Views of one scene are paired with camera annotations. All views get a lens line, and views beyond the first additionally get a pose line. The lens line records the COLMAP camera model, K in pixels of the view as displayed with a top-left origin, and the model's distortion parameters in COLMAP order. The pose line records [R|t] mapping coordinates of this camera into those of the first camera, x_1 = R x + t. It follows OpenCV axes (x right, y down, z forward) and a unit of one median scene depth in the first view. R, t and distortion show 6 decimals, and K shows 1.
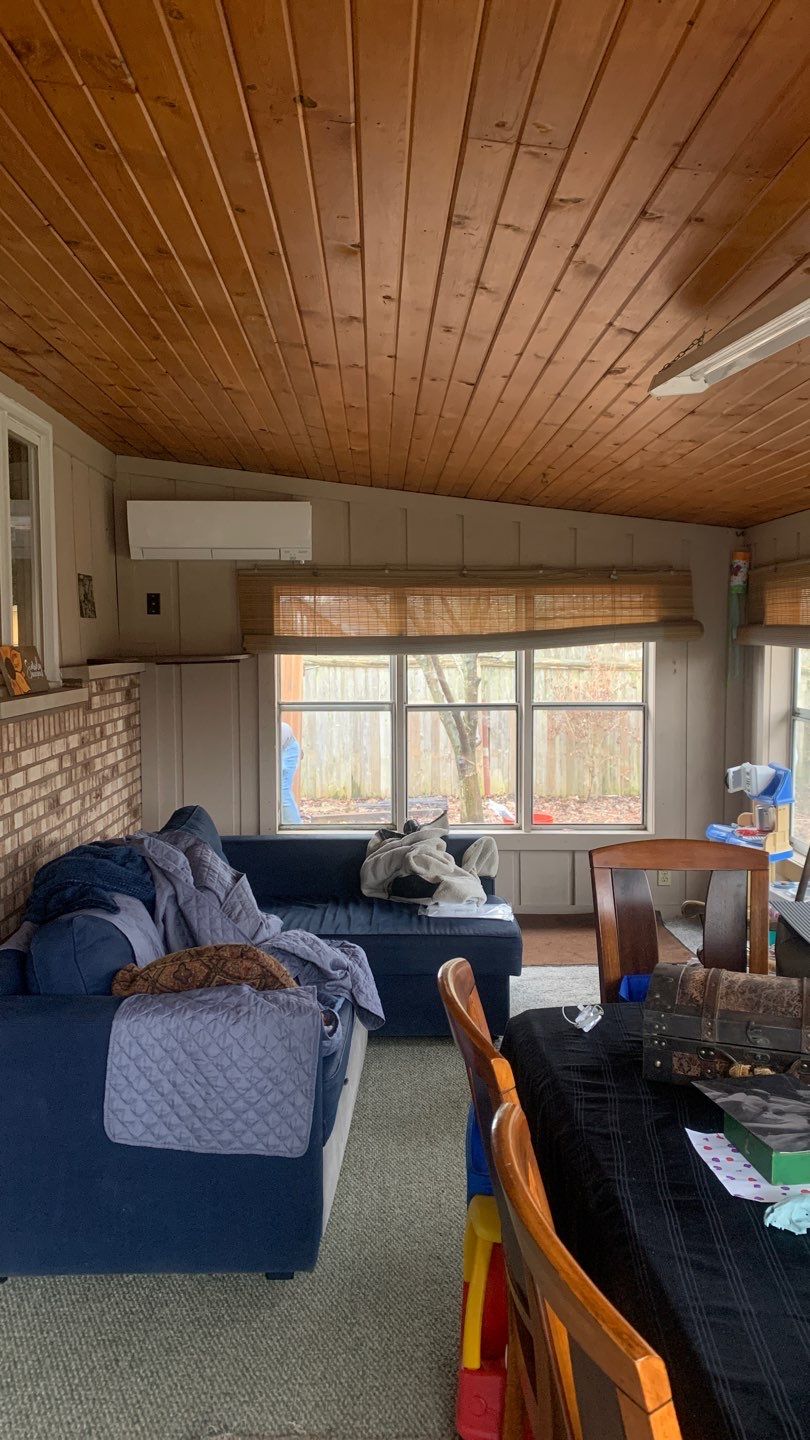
lens RADIAL K [[1085.1, 0, 405.0], [0, 1085.1, 720.0], [0, 0, 1]] dist [0.030919, -0.004281]
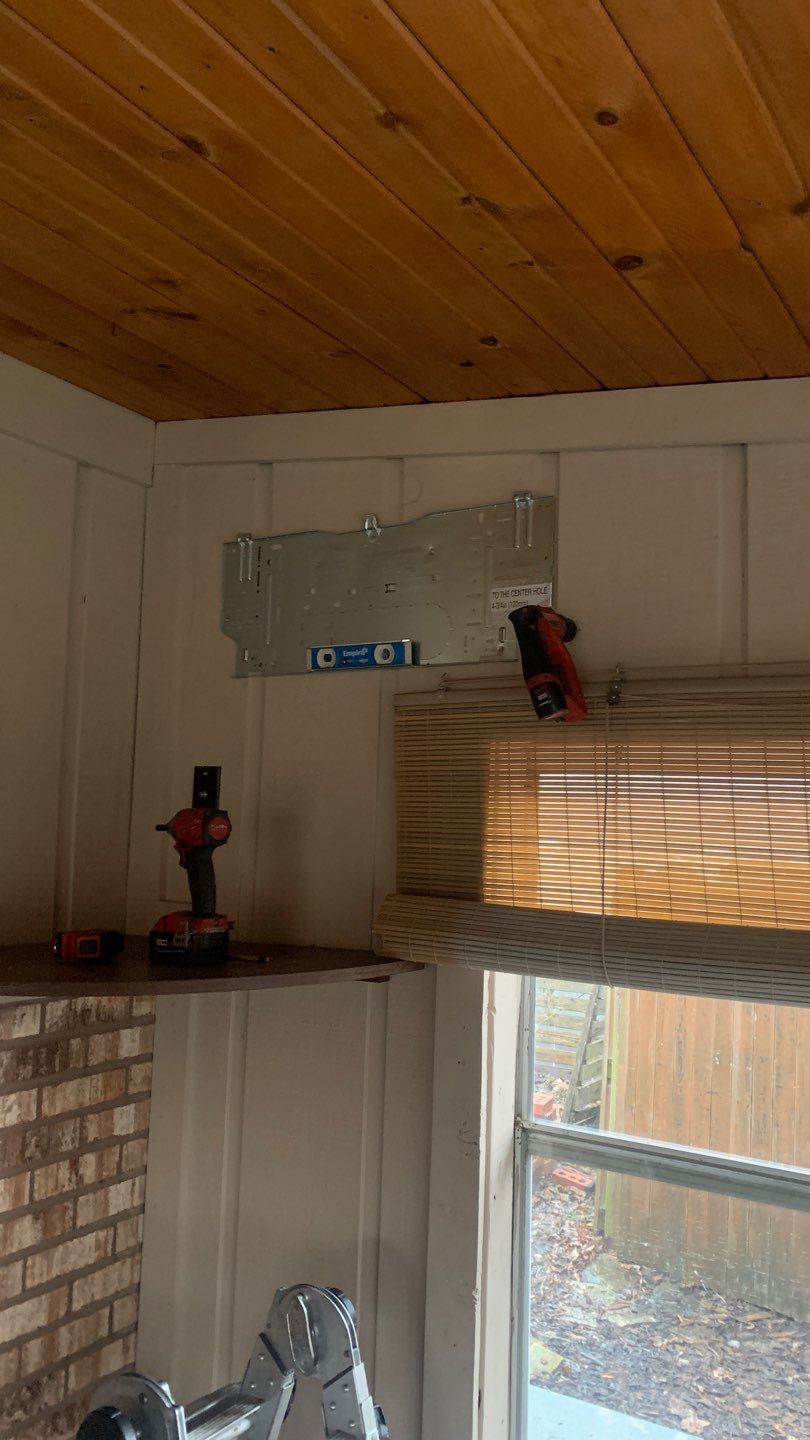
lens RADIAL K [[1094.4, 0, 405.0], [0, 1094.4, 720.0], [0, 0, 1]] dist [0.026971, 0.003163]
pose [[0.825176, -0.024294, -0.564352, 0.034439], [-0.075968, 0.985226, -0.153489, -0.079634], [0.559743, 0.169529, 0.811140, 0.735426]]
